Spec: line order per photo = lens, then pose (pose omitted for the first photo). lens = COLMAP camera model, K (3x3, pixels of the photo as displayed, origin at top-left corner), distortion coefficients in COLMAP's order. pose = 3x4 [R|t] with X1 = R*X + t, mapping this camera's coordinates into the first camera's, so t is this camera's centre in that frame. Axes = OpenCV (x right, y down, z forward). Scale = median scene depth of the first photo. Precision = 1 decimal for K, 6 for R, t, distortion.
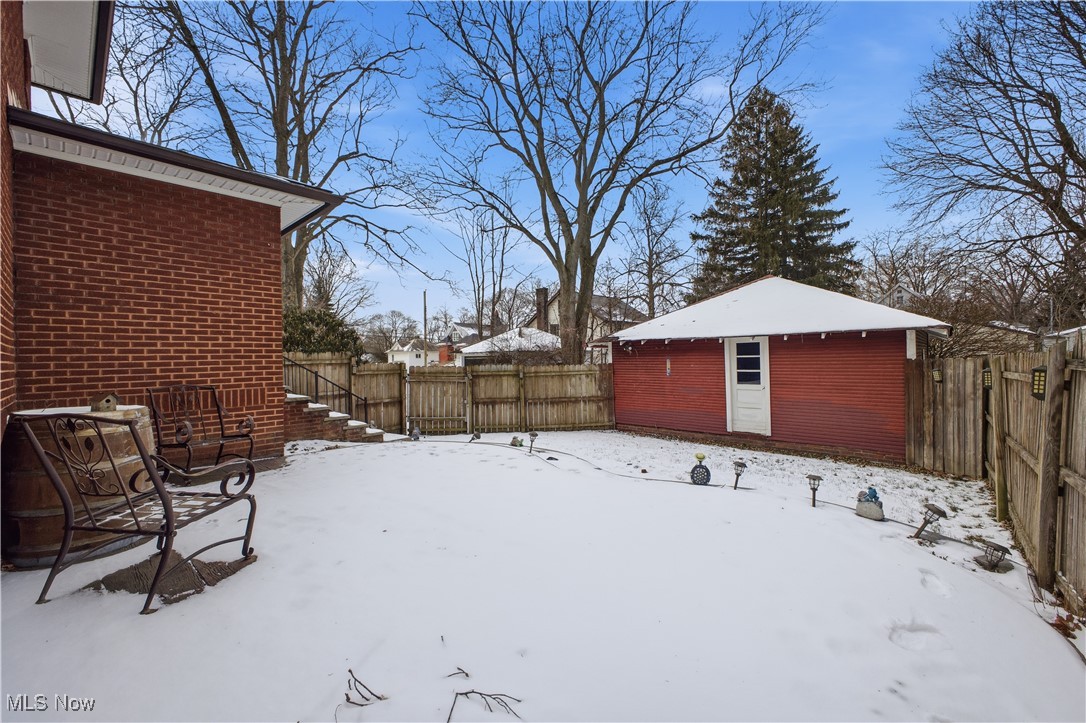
lens RADIAL K [[447.6, 0, 543.0], [0, 447.6, 361.5], [0, 0, 1]] dist [0.000832, 0.000256]
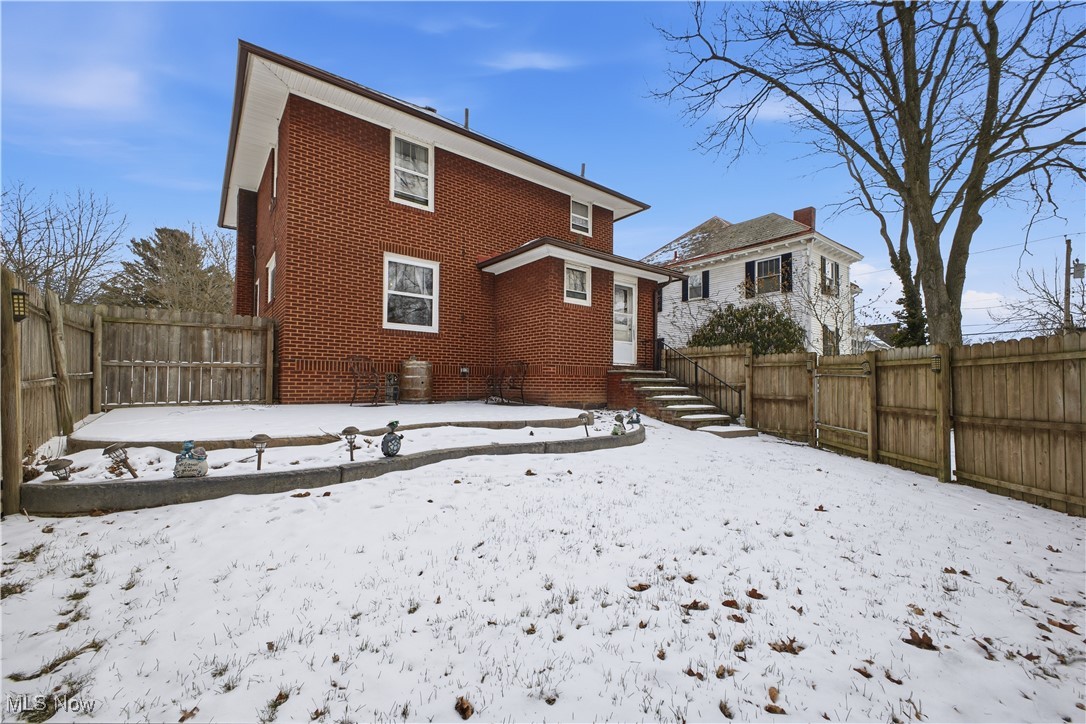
lens RADIAL K [[447.6, 0, 543.0], [0, 447.6, 362.0], [0, 0, 1]] dist [0.000832, 0.000256]
pose [[-0.204587, -0.036327, -0.978174, 0.533335], [-0.018765, 0.999273, -0.033185, 0.052681], [0.978668, 0.011566, -0.205120, 0.673174]]
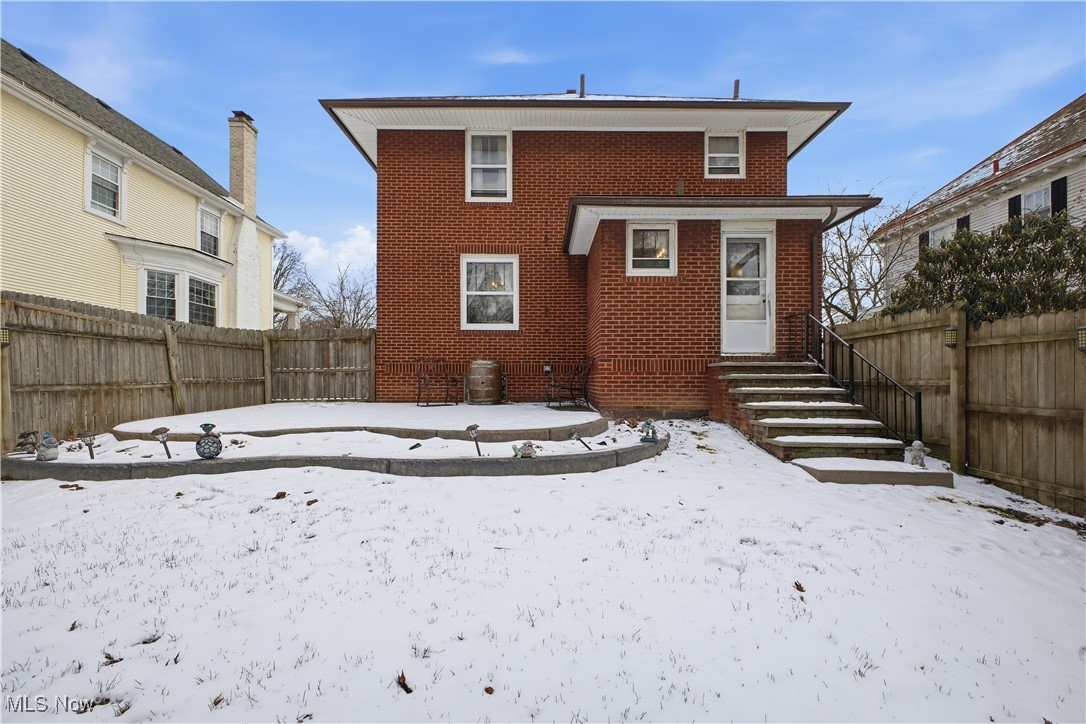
lens RADIAL K [[439.8, 0, 539.7], [0, 439.8, 376.1], [0, 0, 1]] dist [0.000718, 0.000012]
pose [[-0.767531, 0.008134, -0.640960, 0.203443], [0.002256, 0.999948, 0.009988, 0.048095], [0.641008, 0.006220, -0.767509, 0.947485]]
